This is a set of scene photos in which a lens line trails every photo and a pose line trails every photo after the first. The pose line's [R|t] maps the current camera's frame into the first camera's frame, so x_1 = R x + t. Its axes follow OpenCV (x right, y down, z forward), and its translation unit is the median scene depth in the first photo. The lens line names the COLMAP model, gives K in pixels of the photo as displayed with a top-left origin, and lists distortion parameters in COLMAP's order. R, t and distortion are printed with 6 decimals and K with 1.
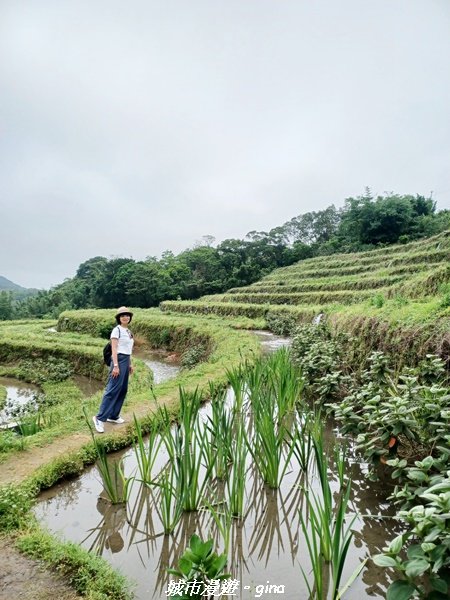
lens RADIAL K [[434.9, 0, 226.2], [0, 434.9, 302.0], [0, 0, 1]] dist [0.035402, -0.003636]
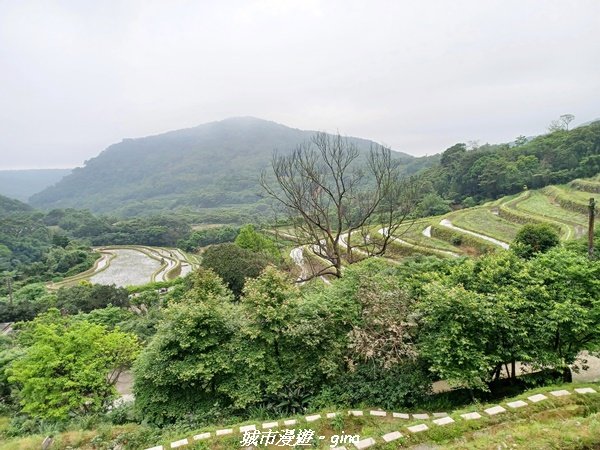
lens RADIAL K [[434.9, 0, 300.5], [0, 434.9, 227.5], [0, 0, 1]] dist [0.035402, -0.003636]
pose [[0.801679, 0.035055, -0.596726, 0.116347], [0.066244, 0.986920, 0.146974, -0.113190], [0.594073, -0.157356, 0.788871, -0.330047]]
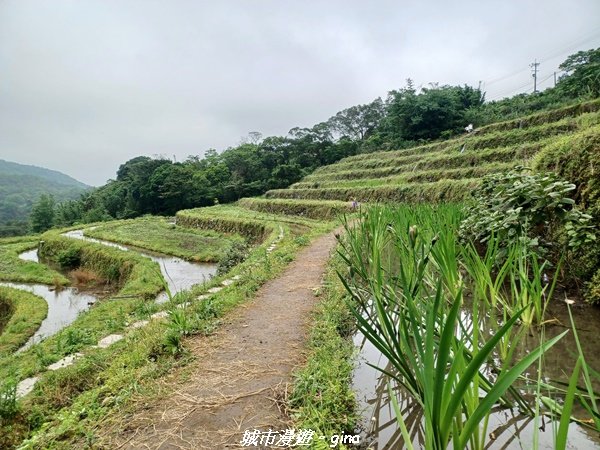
lens RADIAL K [[434.9, 0, 303.2], [0, 434.9, 224.8], [0, 0, 1]] dist [0.035402, -0.003636]
pose [[0.999646, -0.024579, 0.010211, 0.067932], [0.023784, 0.997137, 0.071782, -0.020113], [-0.011946, -0.071514, 0.997368, 0.038550]]
